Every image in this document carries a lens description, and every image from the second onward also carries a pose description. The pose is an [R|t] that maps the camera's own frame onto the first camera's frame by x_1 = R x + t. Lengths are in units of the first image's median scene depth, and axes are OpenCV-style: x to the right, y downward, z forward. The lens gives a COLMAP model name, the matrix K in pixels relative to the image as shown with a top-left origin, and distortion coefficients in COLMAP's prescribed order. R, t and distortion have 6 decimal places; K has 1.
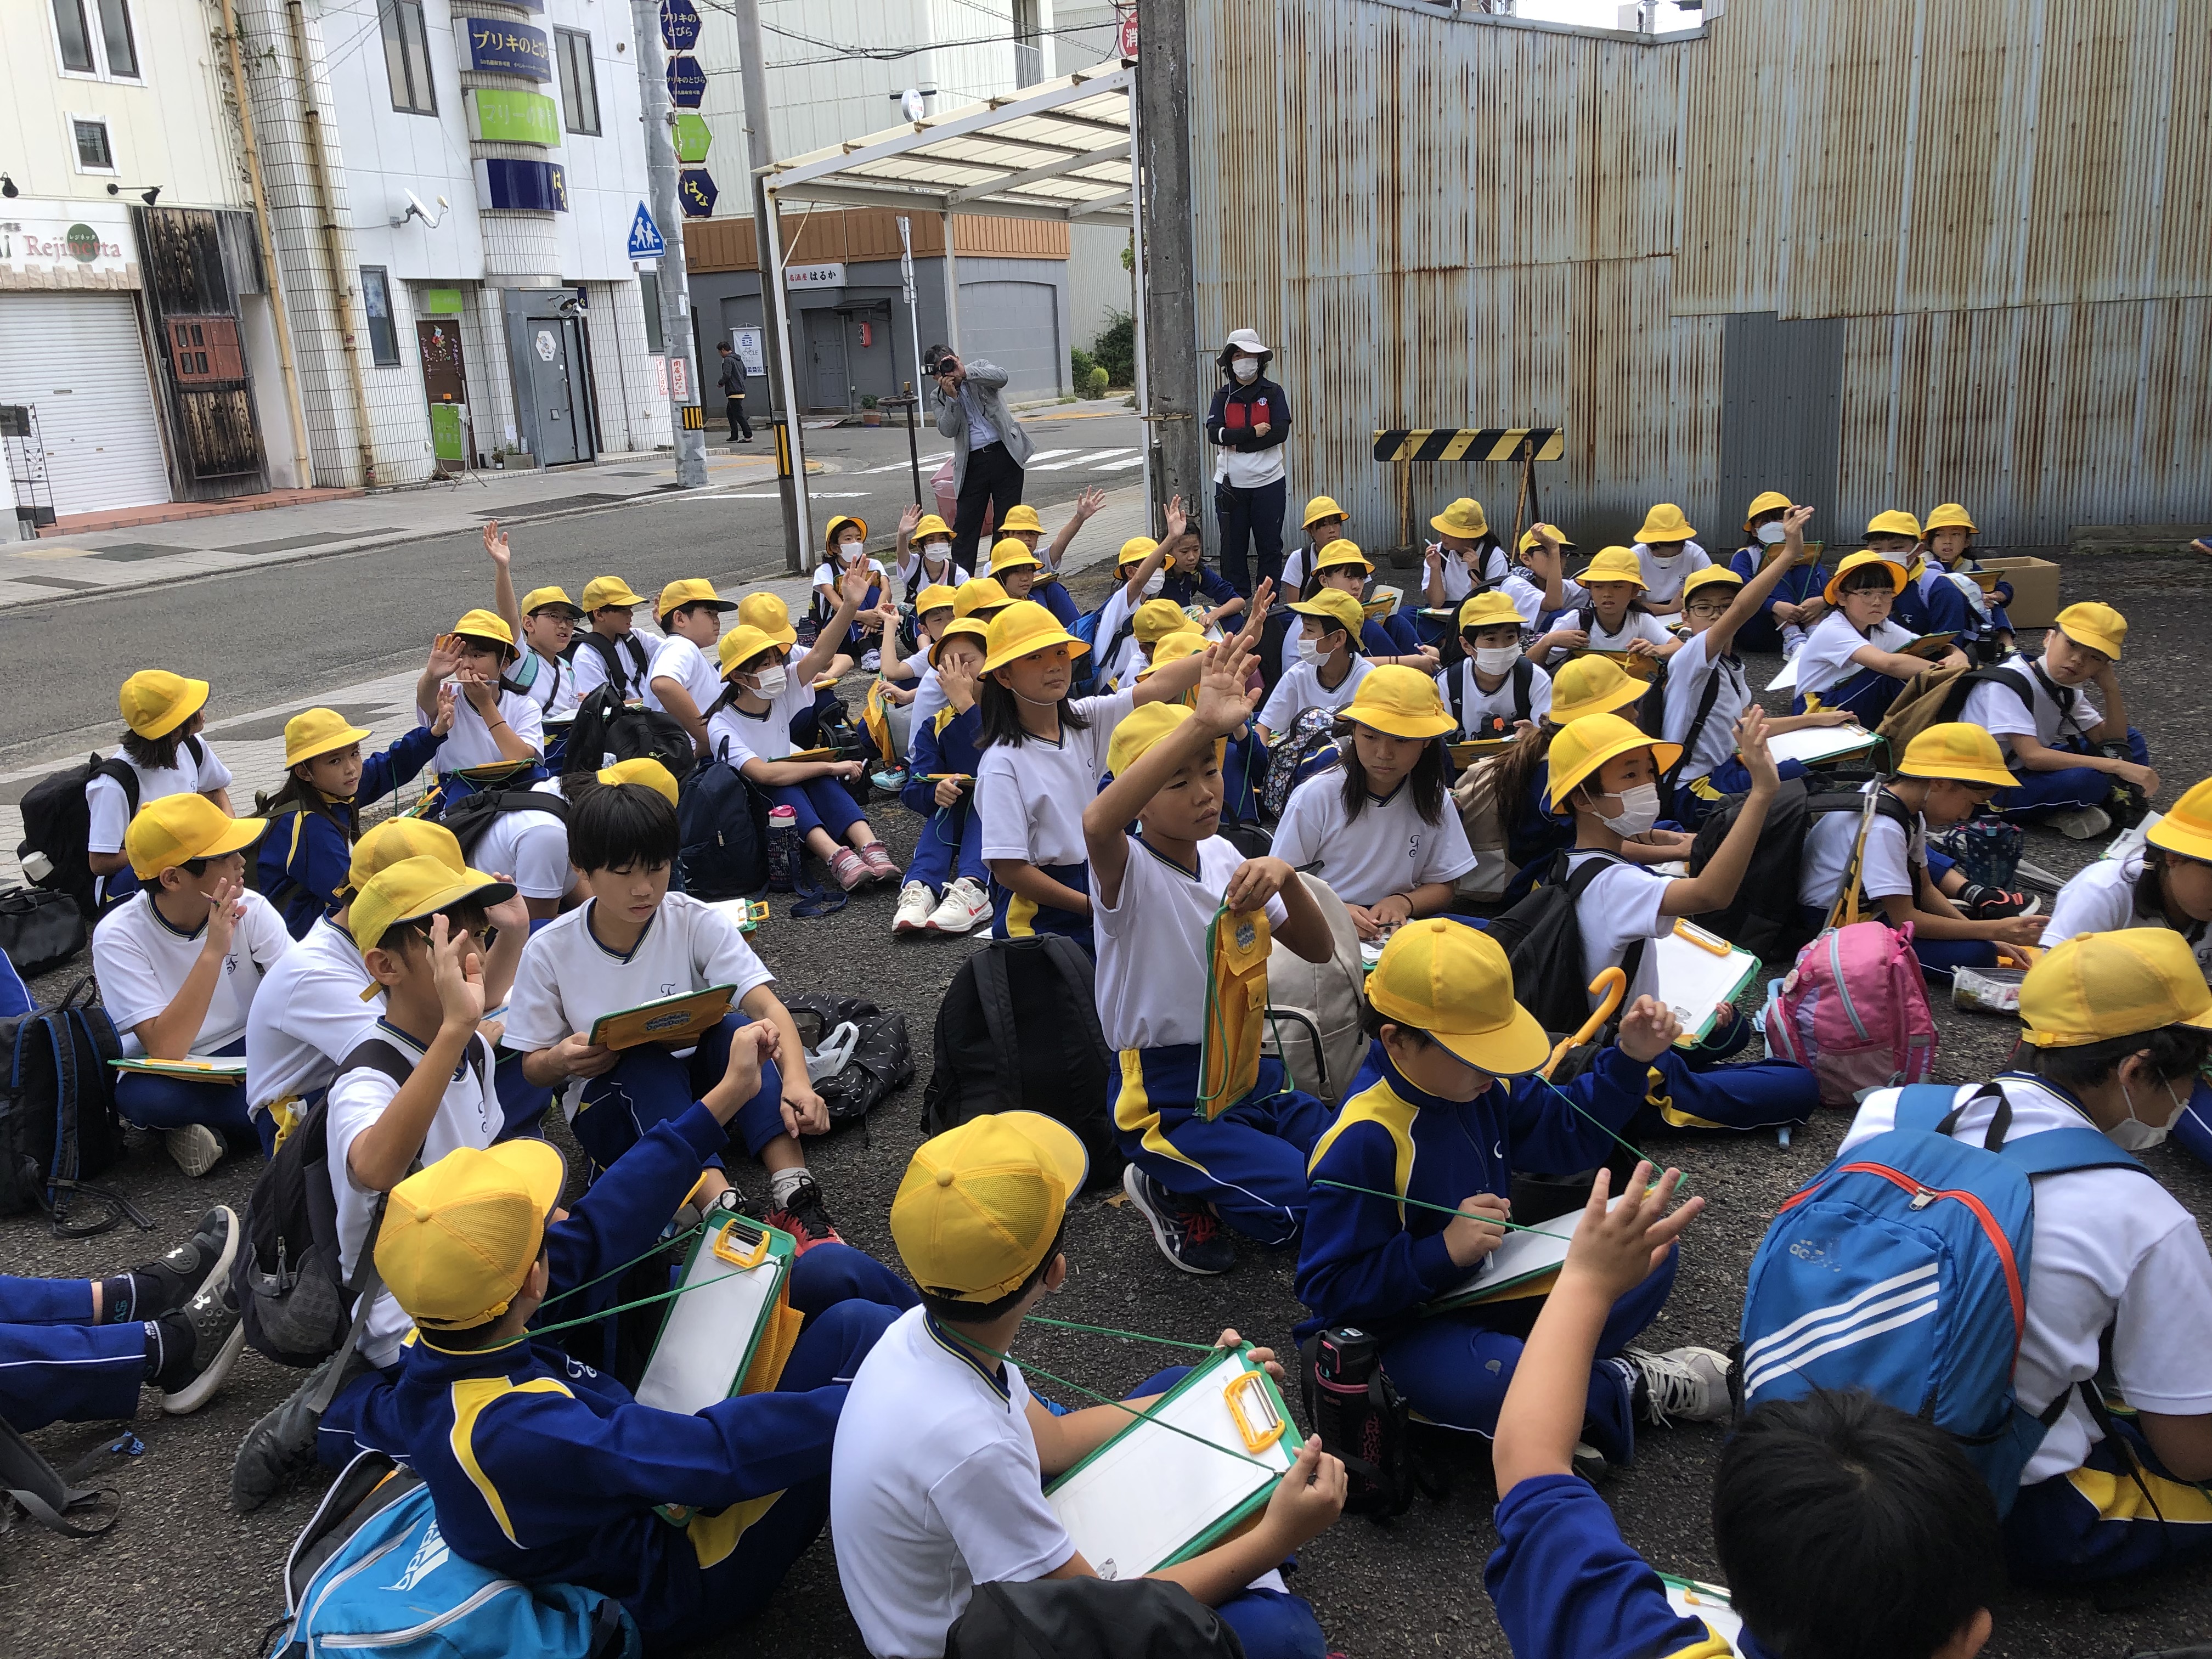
lens RADIAL K [[1776.4, 0, 1107.0], [0, 1776.4, 822.9], [0, 0, 1]] dist [0.002827, 0.000430]
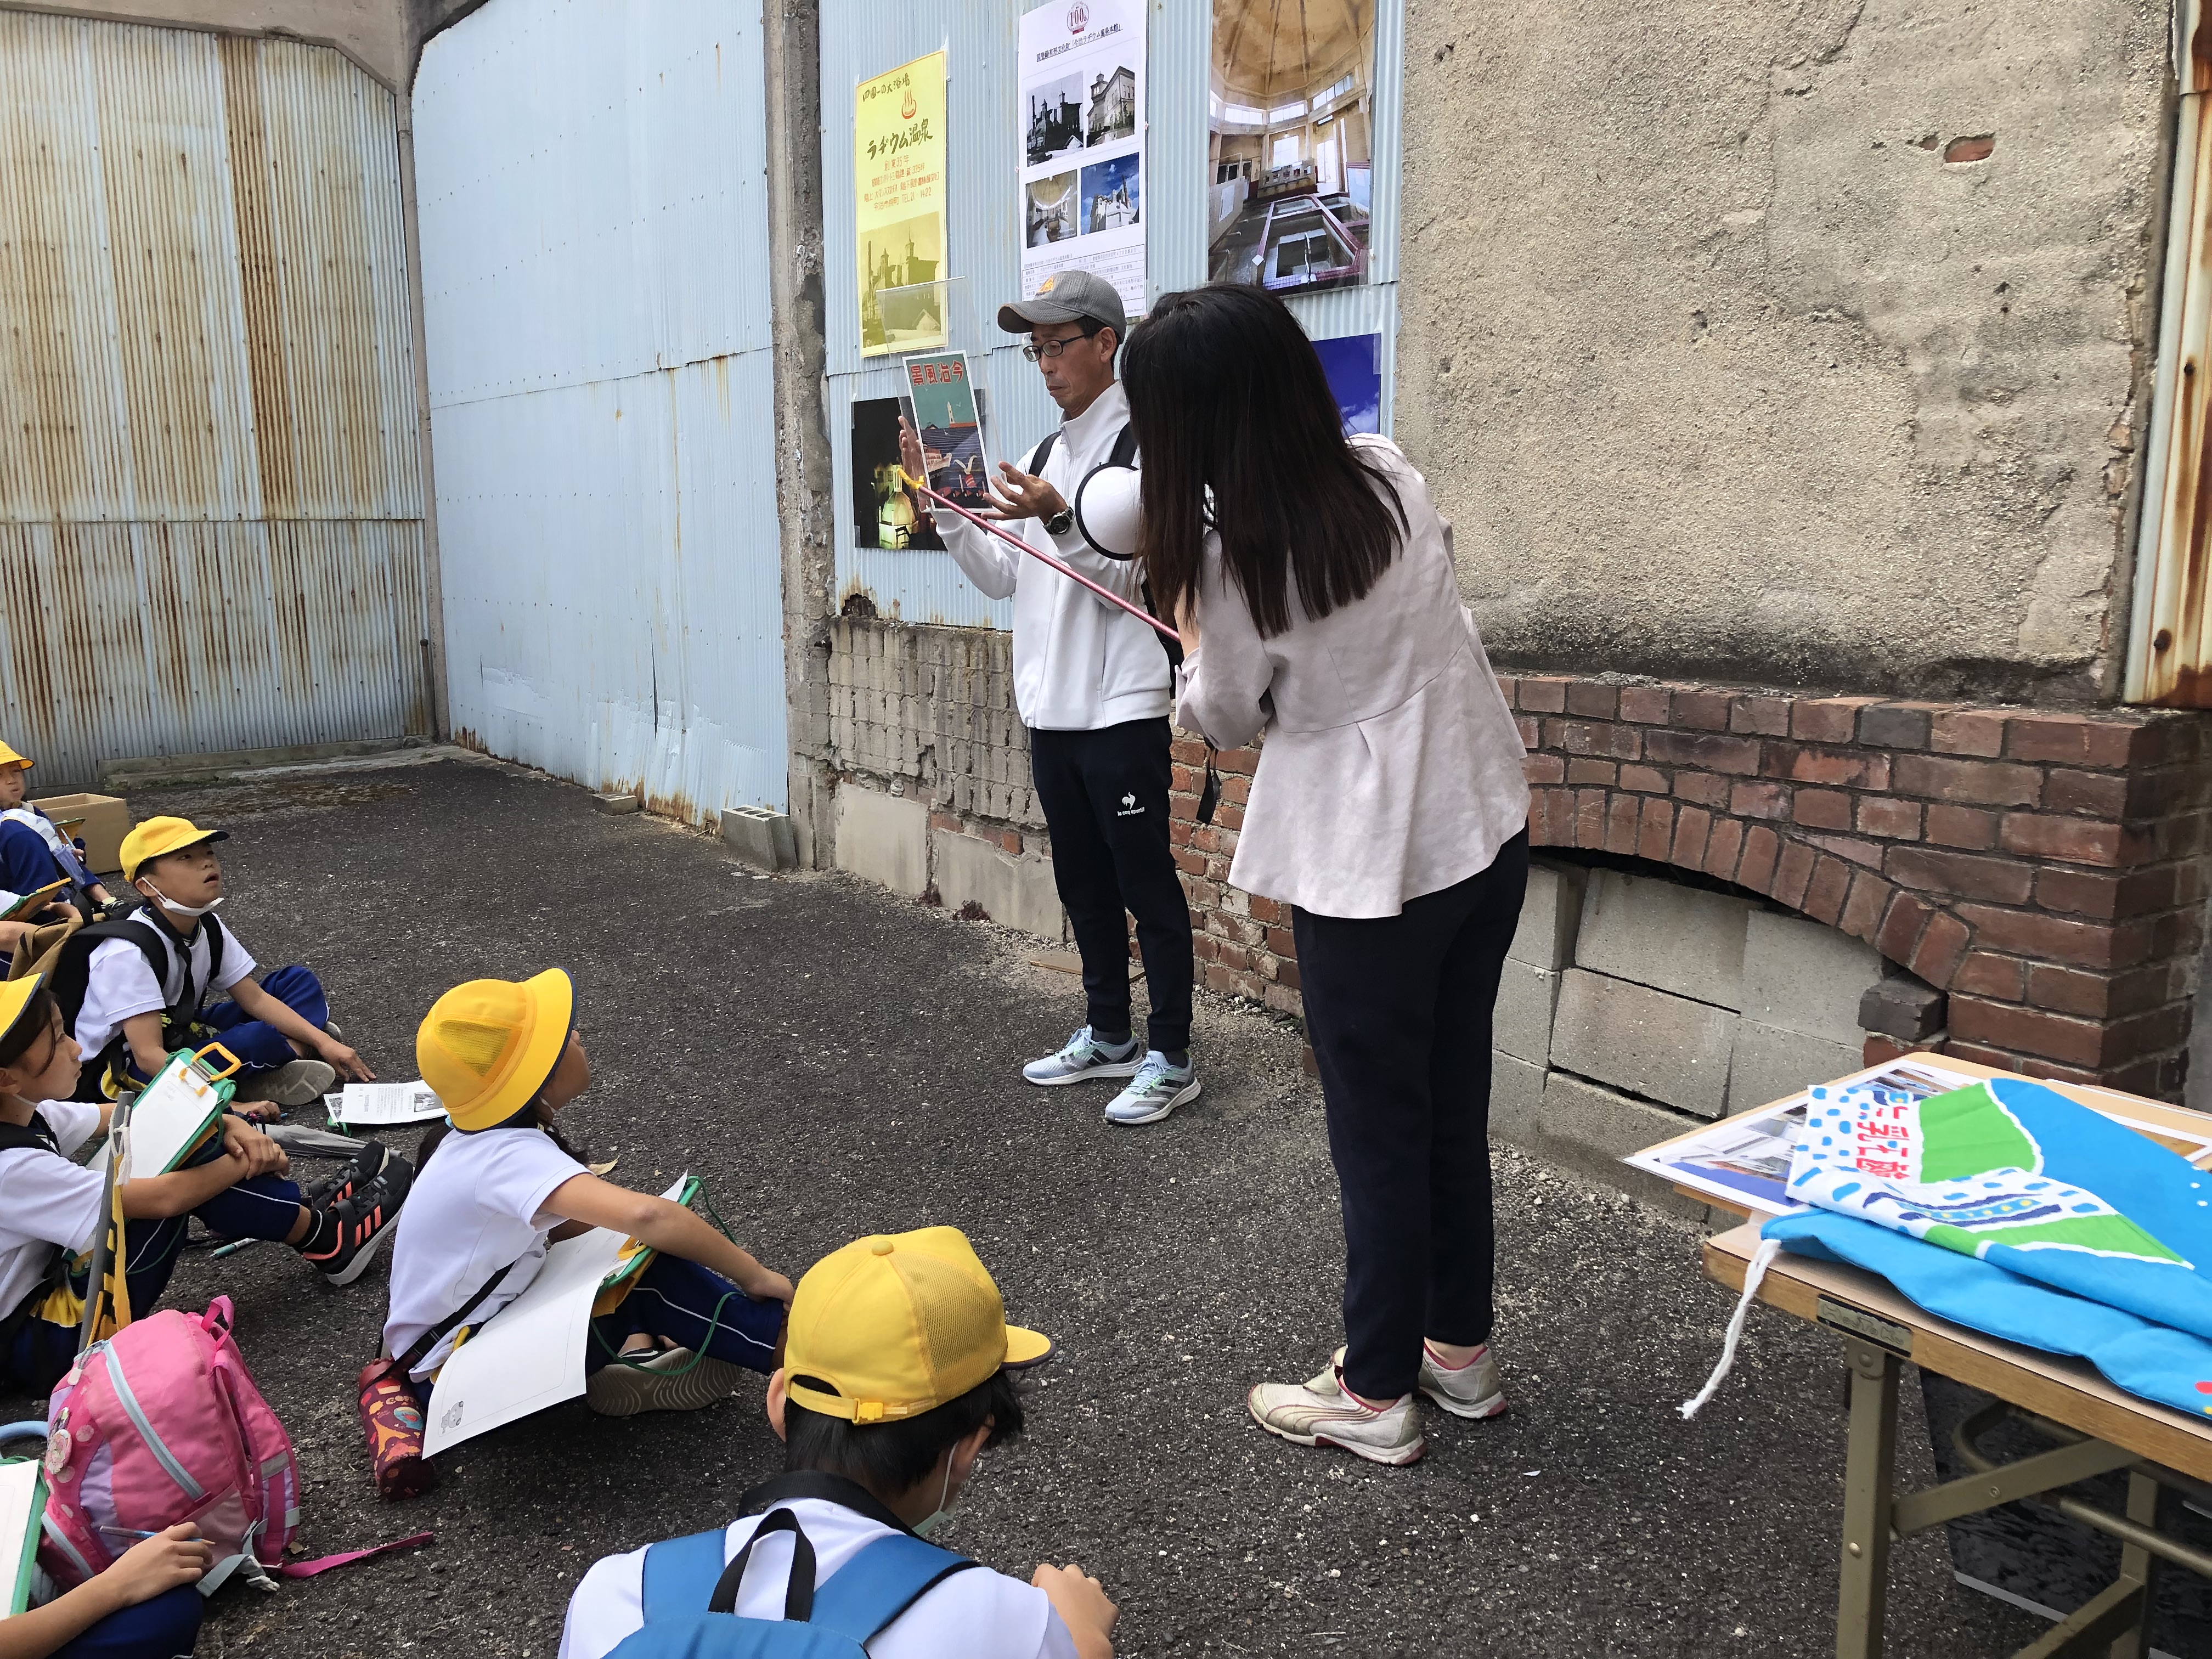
lens RADIAL K [[1776.4, 0, 1109.8], [0, 1776.4, 833.3], [0, 0, 1]] dist [0.002827, 0.000430]
pose [[0.504619, -0.099364, 0.857605, 0.019578], [0.210235, 0.977595, -0.010438, -0.013285], [-0.837354, 0.185566, 0.514203, 0.113090]]
